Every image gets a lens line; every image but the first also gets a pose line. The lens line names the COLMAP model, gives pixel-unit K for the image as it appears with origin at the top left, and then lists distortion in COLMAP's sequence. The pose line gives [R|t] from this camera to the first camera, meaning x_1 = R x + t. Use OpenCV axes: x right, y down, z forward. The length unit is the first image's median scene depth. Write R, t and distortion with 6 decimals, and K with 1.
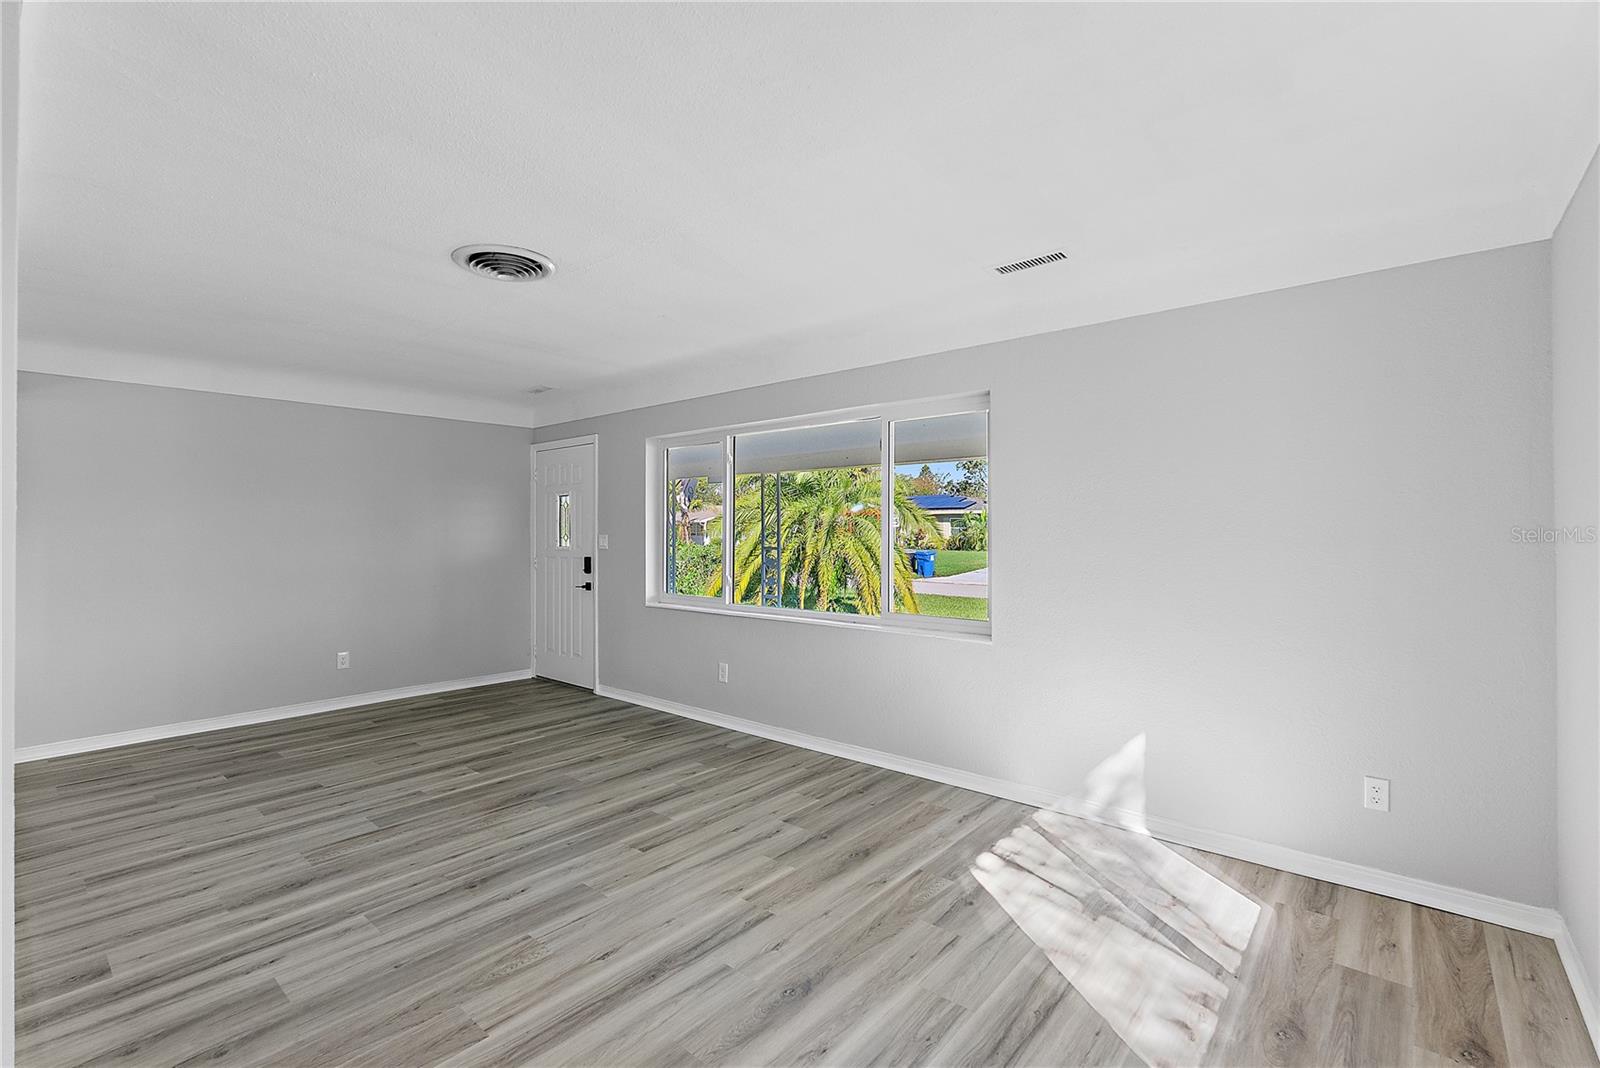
lens RADIAL K [[713.1, 0, 799.2], [0, 713.1, 543.1], [0, 0, 1]] dist [-0.004512, 0.000315]
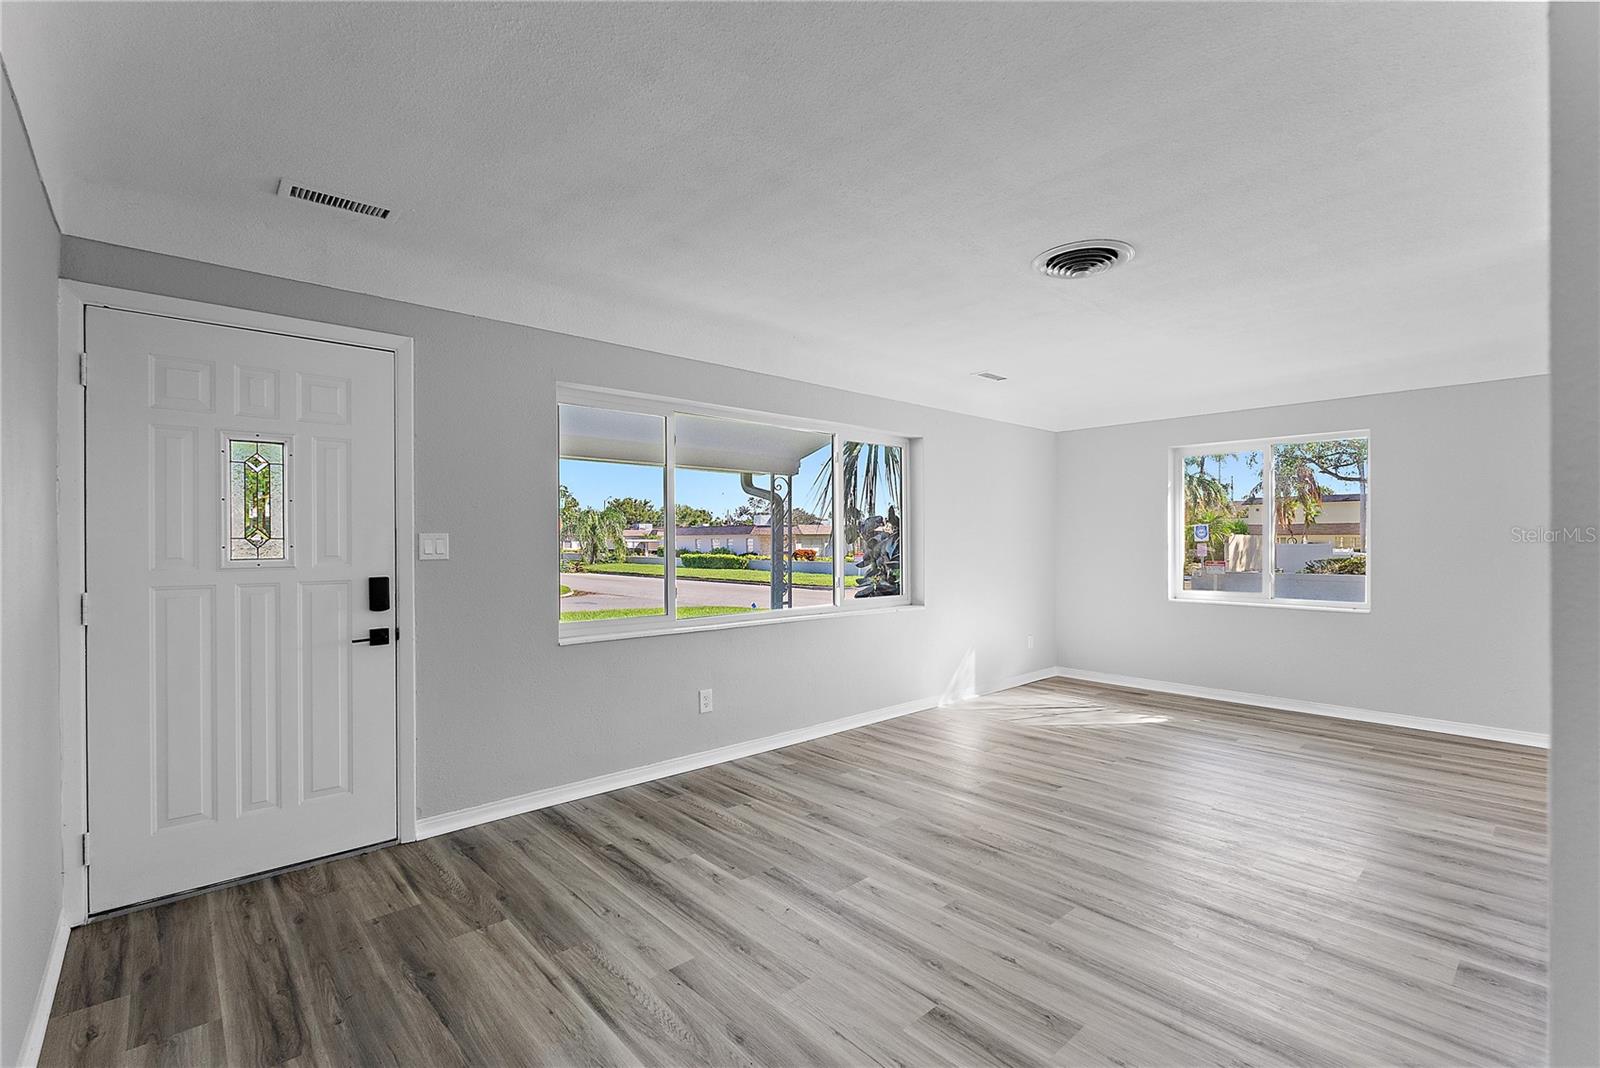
lens RADIAL K [[713.1, 0, 799.7], [0, 713.1, 545.0], [0, 0, 1]] dist [-0.004512, 0.000315]
pose [[0.126794, -0.002317, 0.991926, -1.033390], [0.021126, 0.999777, -0.000365, 0.004726], [-0.991704, 0.021001, 0.126815, 0.887977]]
